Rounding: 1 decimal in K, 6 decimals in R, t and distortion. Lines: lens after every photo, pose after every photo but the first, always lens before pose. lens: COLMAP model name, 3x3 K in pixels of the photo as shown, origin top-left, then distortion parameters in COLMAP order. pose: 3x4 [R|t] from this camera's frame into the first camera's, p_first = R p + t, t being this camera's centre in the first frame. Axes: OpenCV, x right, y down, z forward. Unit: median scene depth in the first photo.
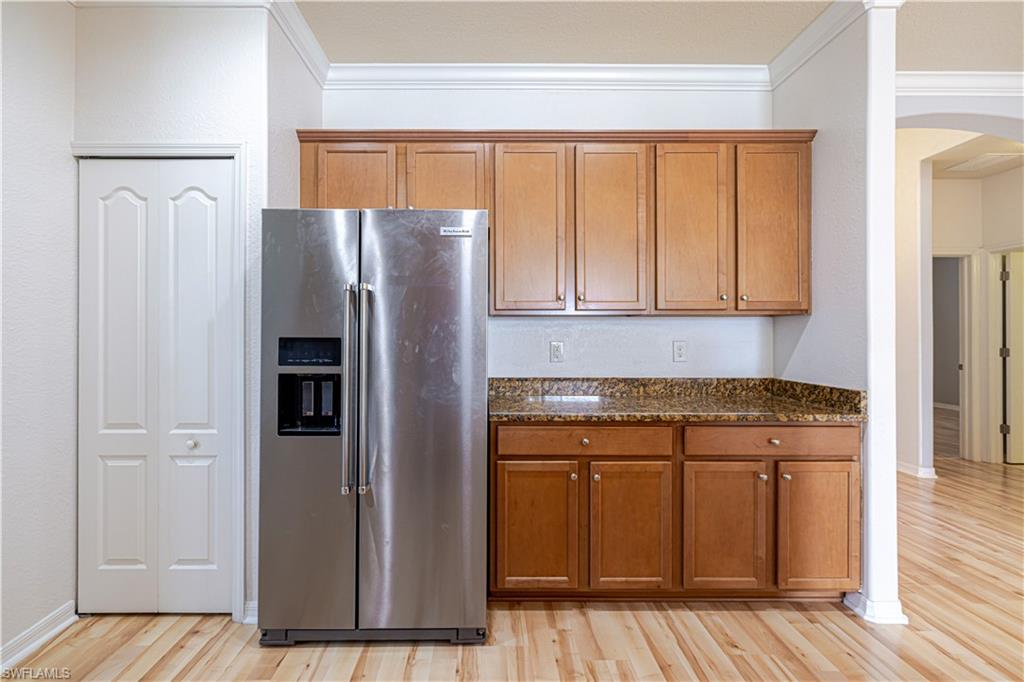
lens RADIAL K [[432.1, 0, 506.4], [0, 432.1, 328.2], [0, 0, 1]] dist [0.002258, 0.000219]
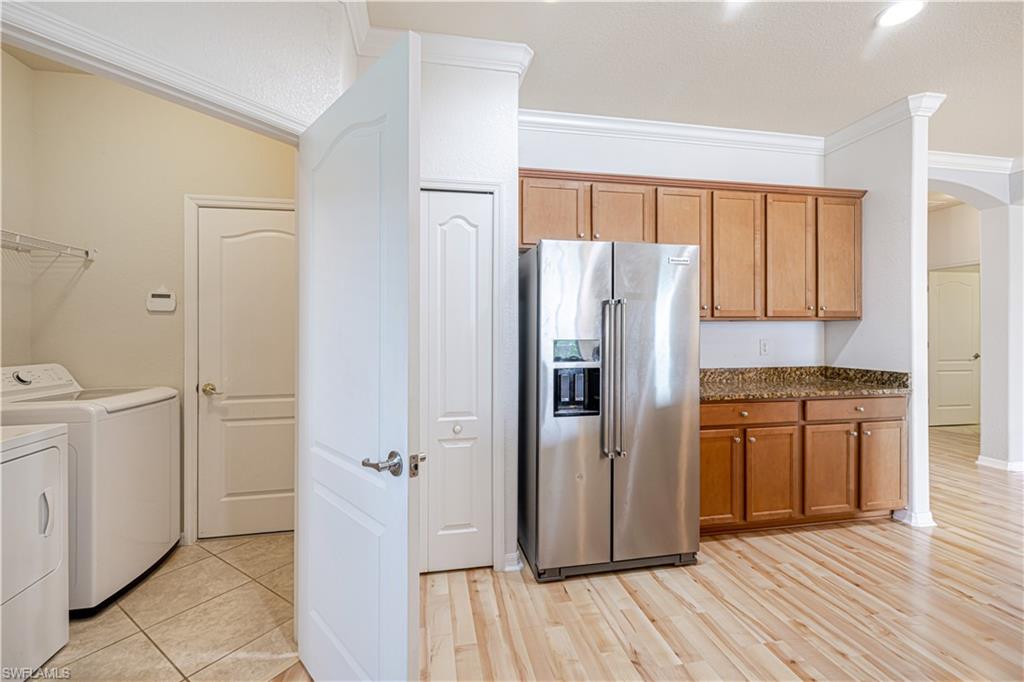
lens RADIAL K [[432.1, 0, 506.4], [0, 432.1, 328.2], [0, 0, 1]] dist [0.002258, 0.000219]
pose [[0.983045, -0.004075, 0.183322, -0.796590], [0.003334, 0.999985, 0.004350, -0.017648], [-0.183337, -0.003665, 0.983043, -0.202659]]
